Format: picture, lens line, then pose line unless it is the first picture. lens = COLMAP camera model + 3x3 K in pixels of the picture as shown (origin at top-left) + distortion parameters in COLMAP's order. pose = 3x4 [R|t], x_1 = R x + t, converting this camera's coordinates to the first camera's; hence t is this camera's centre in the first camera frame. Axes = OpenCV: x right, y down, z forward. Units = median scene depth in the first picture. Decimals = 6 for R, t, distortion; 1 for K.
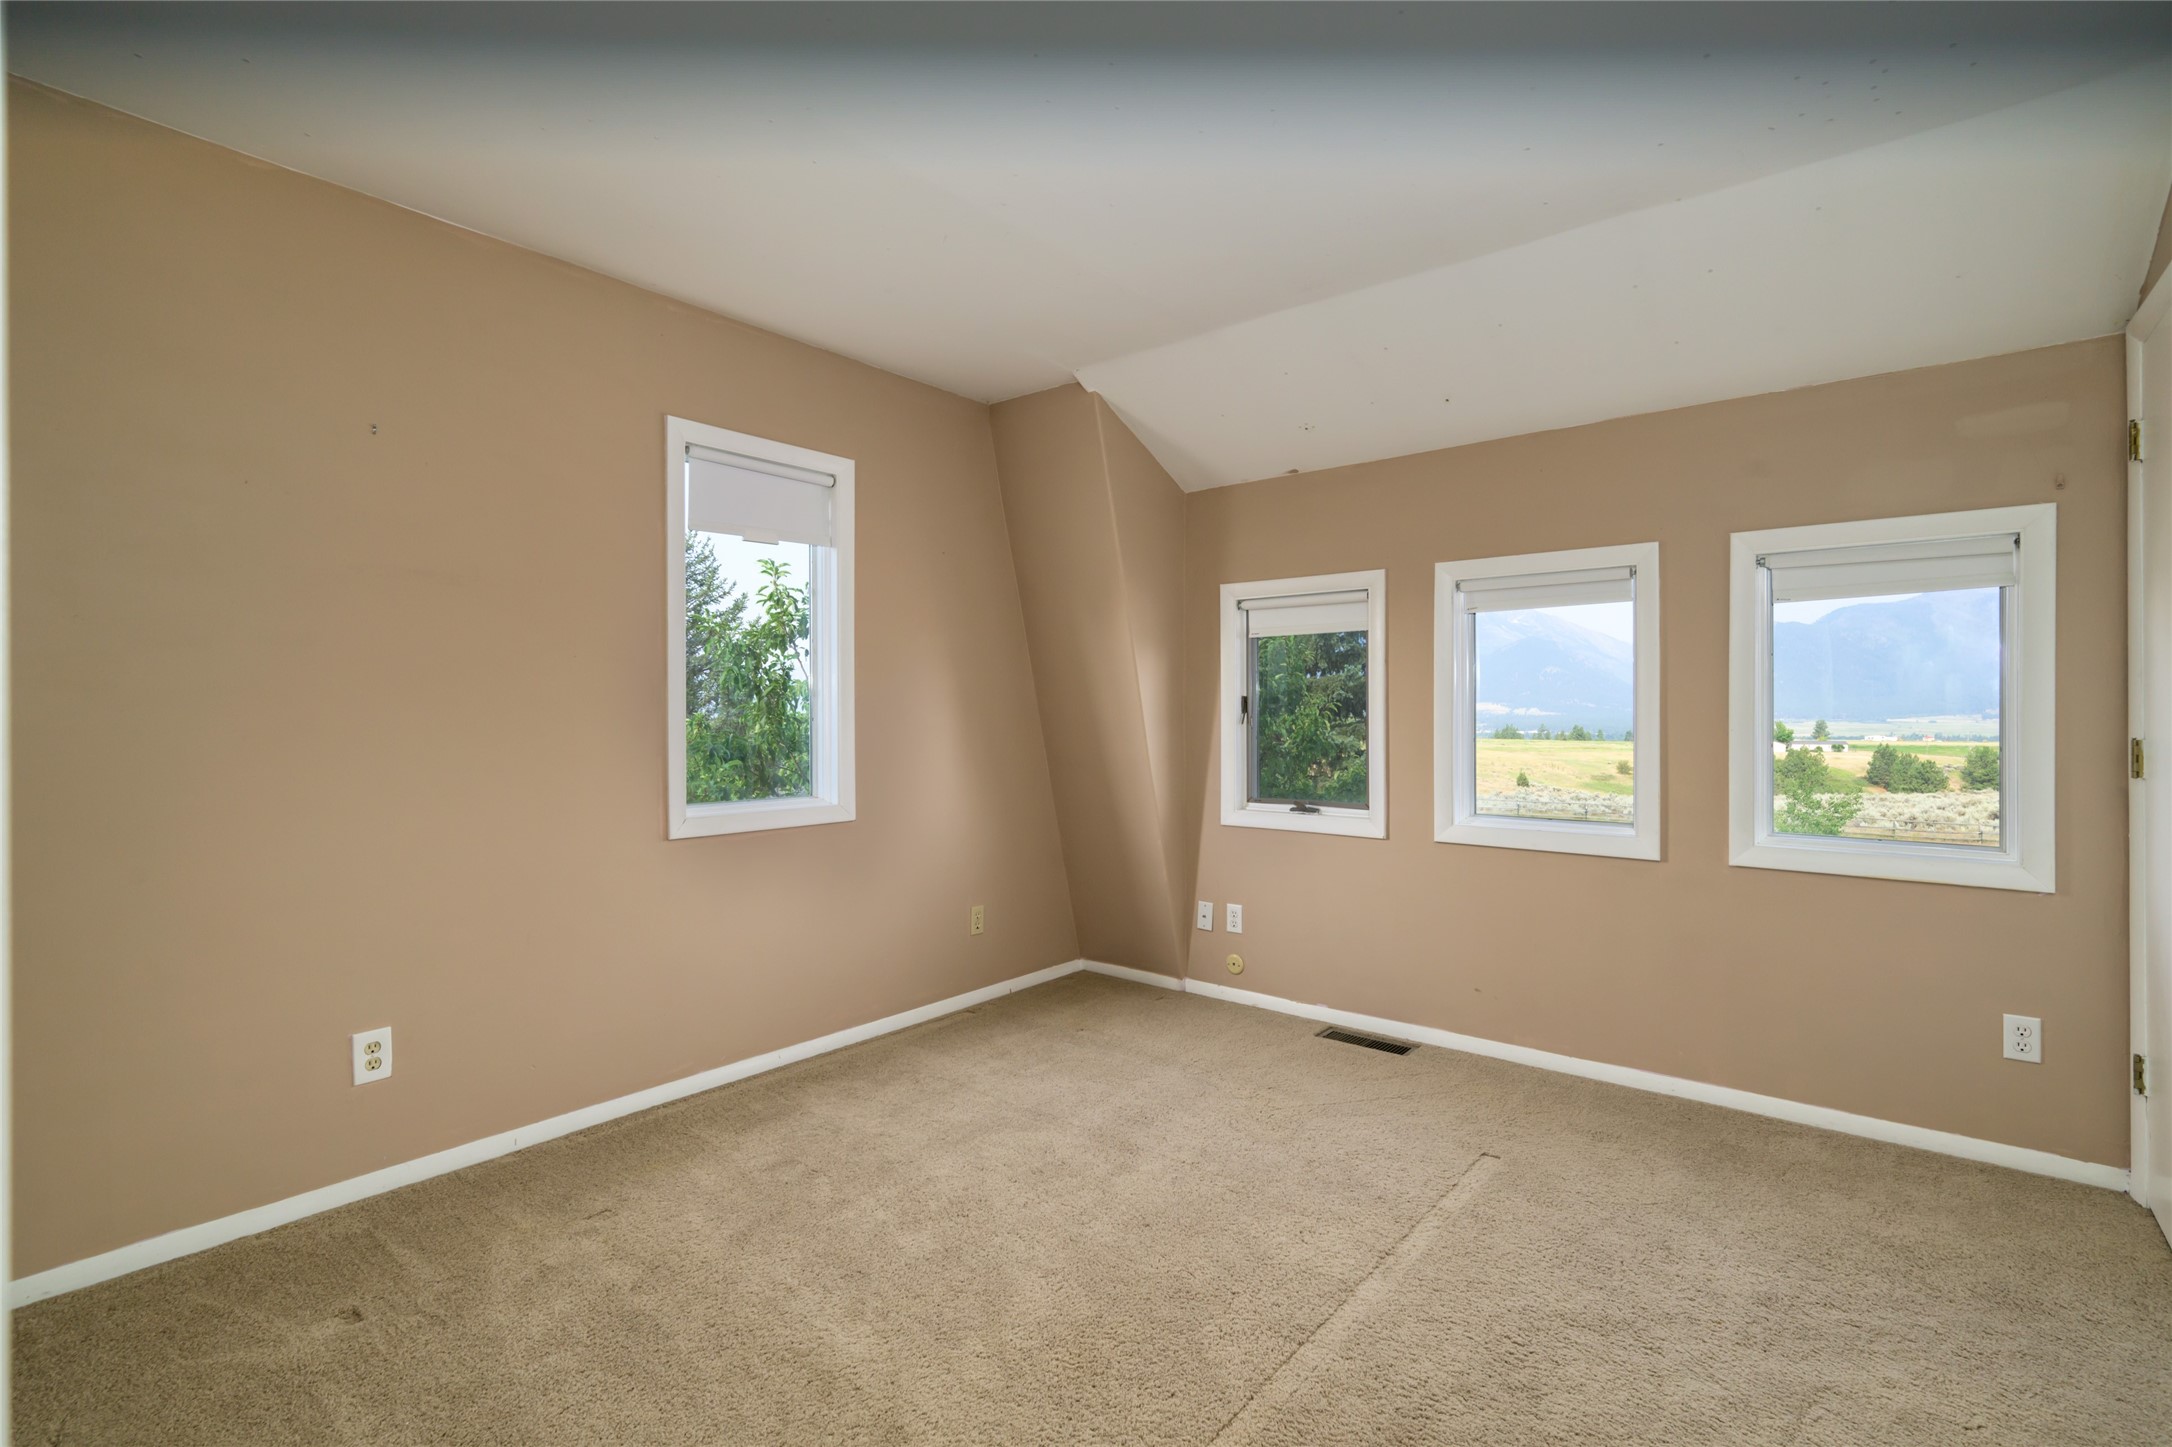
lens RADIAL K [[990.5, 0, 1086.0], [0, 990.5, 723.5], [0, 0, 1]] dist [-0.000979, -0.000023]
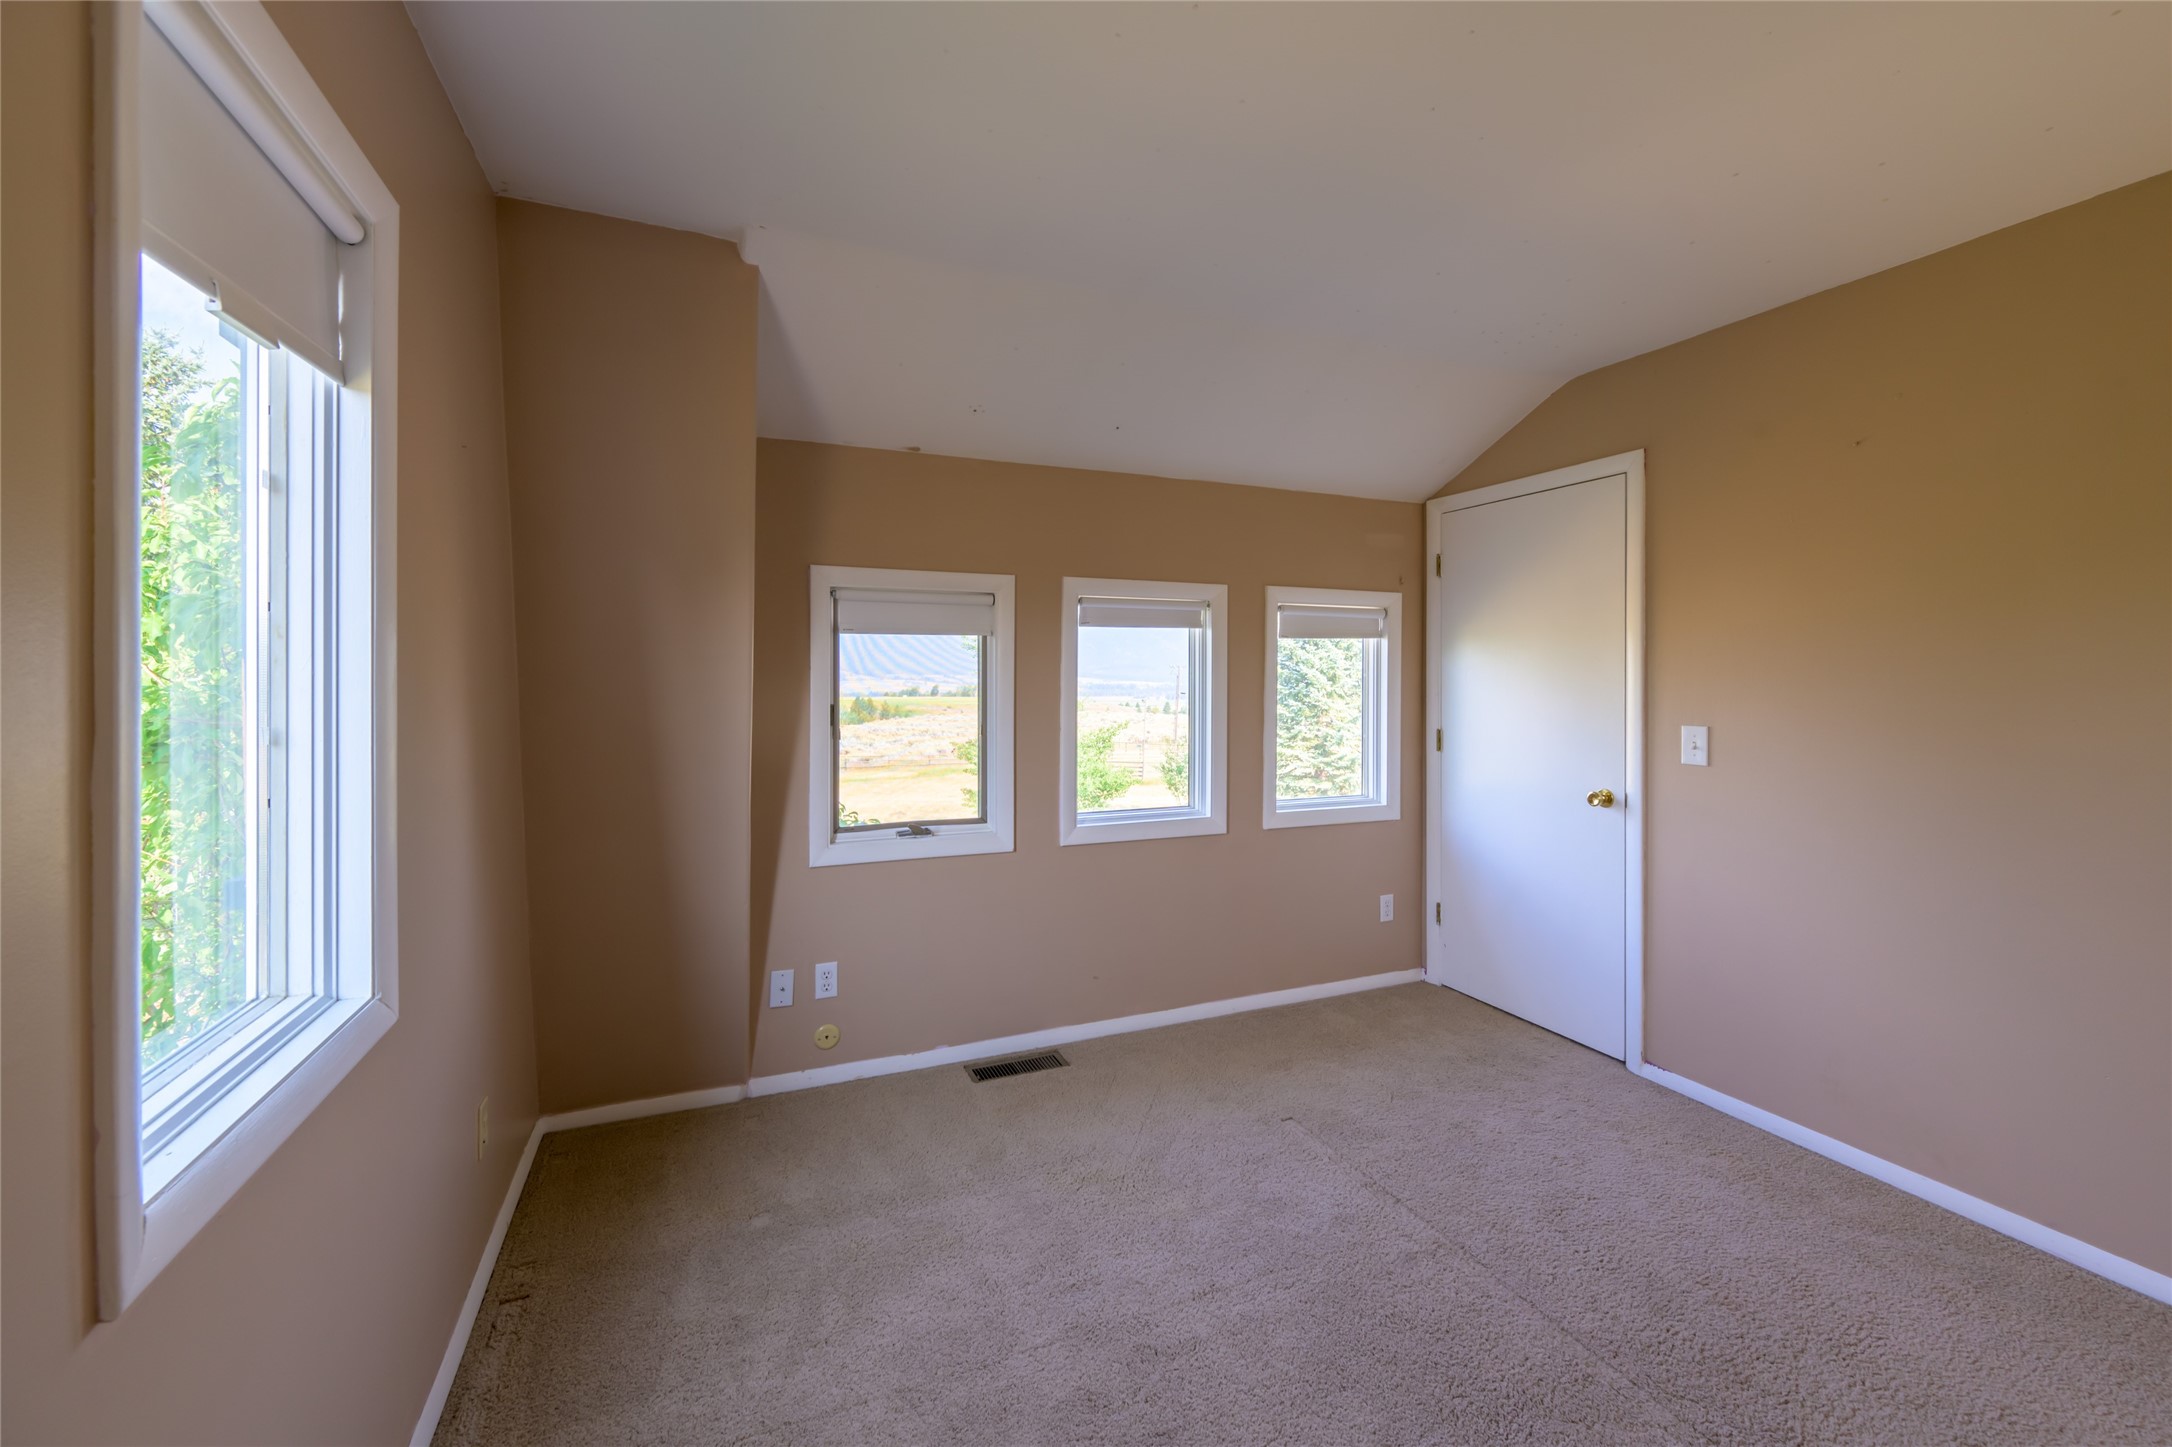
lens RADIAL K [[868.2, 0, 1085.0], [0, 868.2, 687.5], [0, 0, 1]] dist [0.000949, 0.000072]
pose [[0.466354, -0.007020, 0.884571, -0.414606], [0.010558, 0.999941, 0.002369, -0.045887], [-0.884535, 0.008235, 0.466400, 0.528519]]
